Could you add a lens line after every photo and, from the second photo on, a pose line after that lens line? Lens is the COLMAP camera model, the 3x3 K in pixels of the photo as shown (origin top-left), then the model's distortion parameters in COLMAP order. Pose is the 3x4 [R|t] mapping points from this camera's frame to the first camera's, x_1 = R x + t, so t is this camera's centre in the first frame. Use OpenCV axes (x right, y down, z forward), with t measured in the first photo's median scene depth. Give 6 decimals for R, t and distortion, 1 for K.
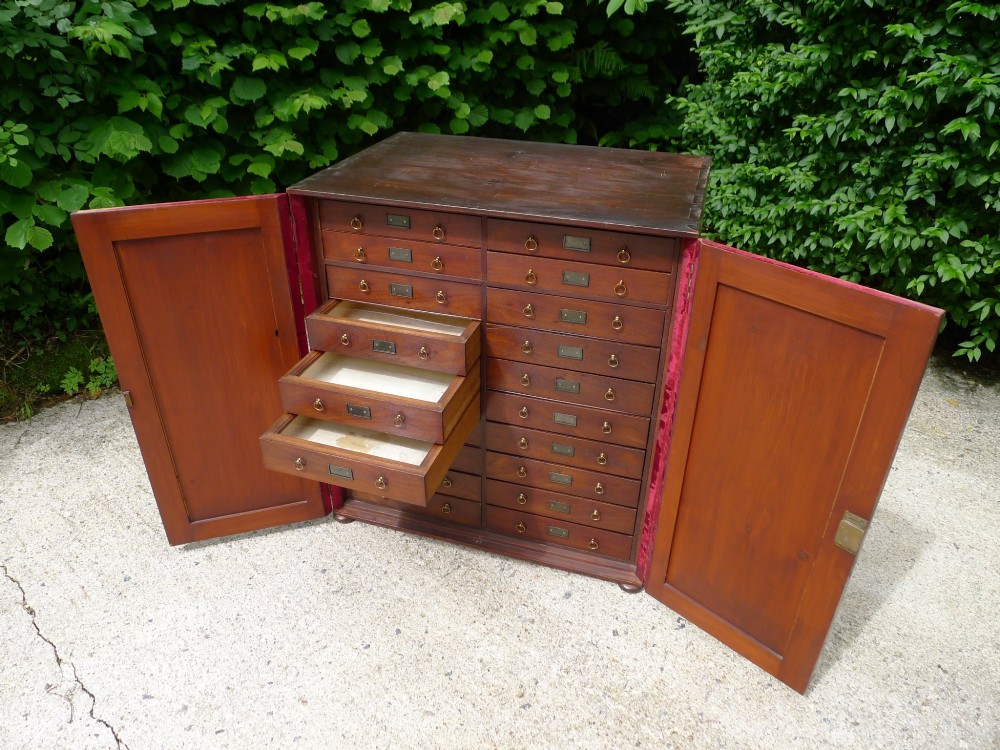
lens RADIAL K [[705.8, 0, 495.1], [0, 705.8, 372.5], [0, 0, 1]] dist [-0.059093, 0.013908]
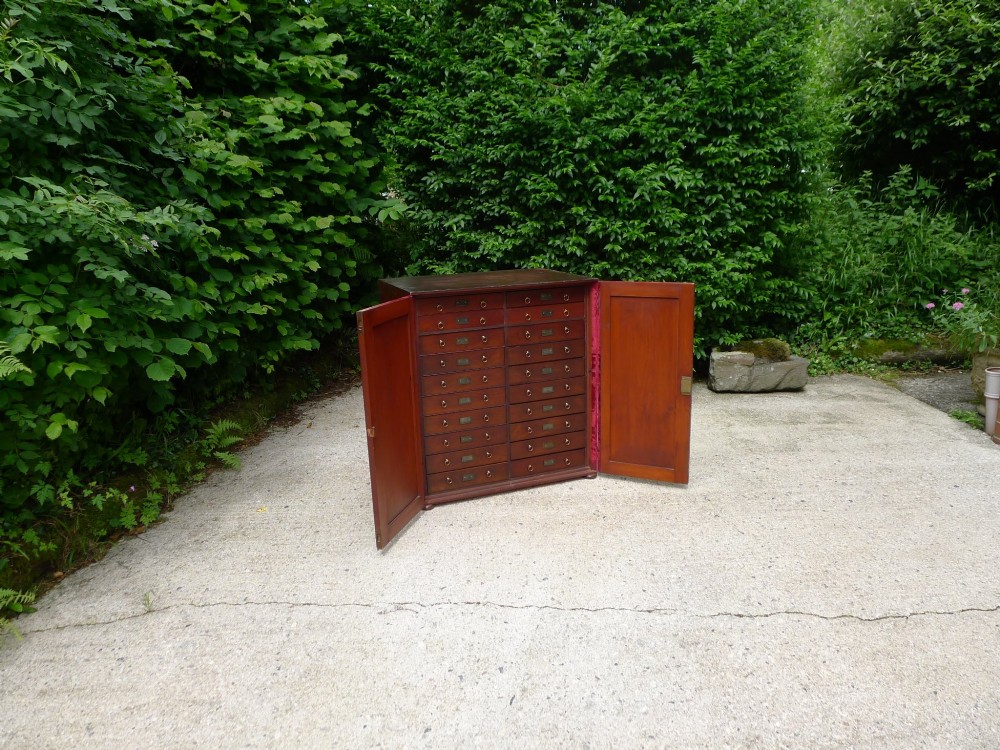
lens RADIAL K [[705.8, 0, 501.7], [0, 705.8, 368.9], [0, 0, 1]] dist [-0.059093, 0.013908]
pose [[0.762948, -0.175319, 0.622232, -0.938891], [0.357286, 0.916516, -0.179849, 0.247671], [-0.538755, 0.359531, 0.761893, -0.348204]]
